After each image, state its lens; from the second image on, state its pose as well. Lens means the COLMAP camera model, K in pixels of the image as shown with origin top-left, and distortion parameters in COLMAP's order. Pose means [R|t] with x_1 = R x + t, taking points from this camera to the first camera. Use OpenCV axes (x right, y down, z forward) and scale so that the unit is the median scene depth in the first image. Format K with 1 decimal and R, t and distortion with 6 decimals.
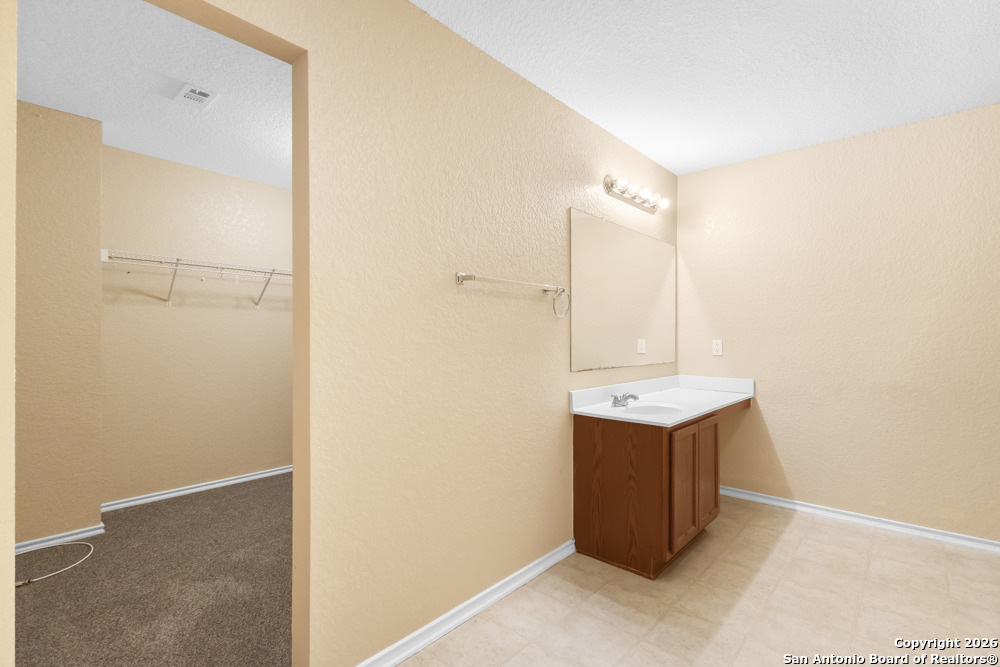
lens RADIAL K [[464.7, 0, 496.9], [0, 464.7, 335.4], [0, 0, 1]] dist [0.006121, -0.000062]
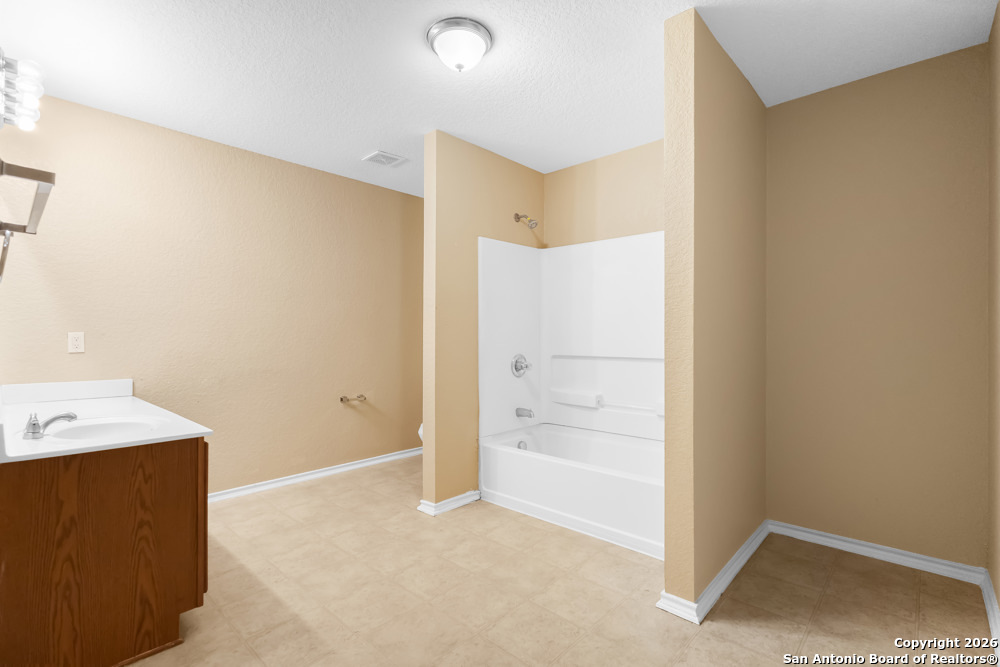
lens RADIAL K [[464.7, 0, 493.4], [0, 464.7, 334.5], [0, 0, 1]] dist [0.006121, -0.000062]
pose [[0.022096, -0.000213, 0.999756, -0.382558], [0.000389, 1.000000, 0.000204, 0.018697], [-0.999756, 0.000385, 0.022096, 0.431911]]
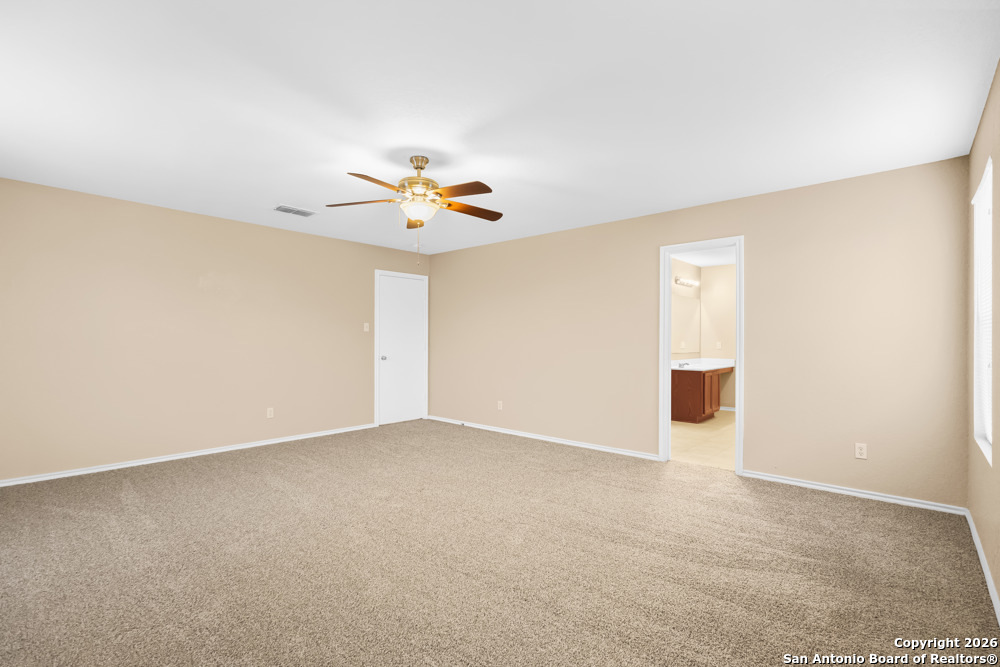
lens RADIAL K [[464.7, 0, 496.5], [0, 464.7, 333.2], [0, 0, 1]] dist [0.006121, -0.000062]
pose [[0.999999, -0.001337, 0.000859, -0.907455], [0.001342, 0.999987, -0.004876, -0.036741], [-0.000853, 0.004878, 0.999988, -1.877110]]
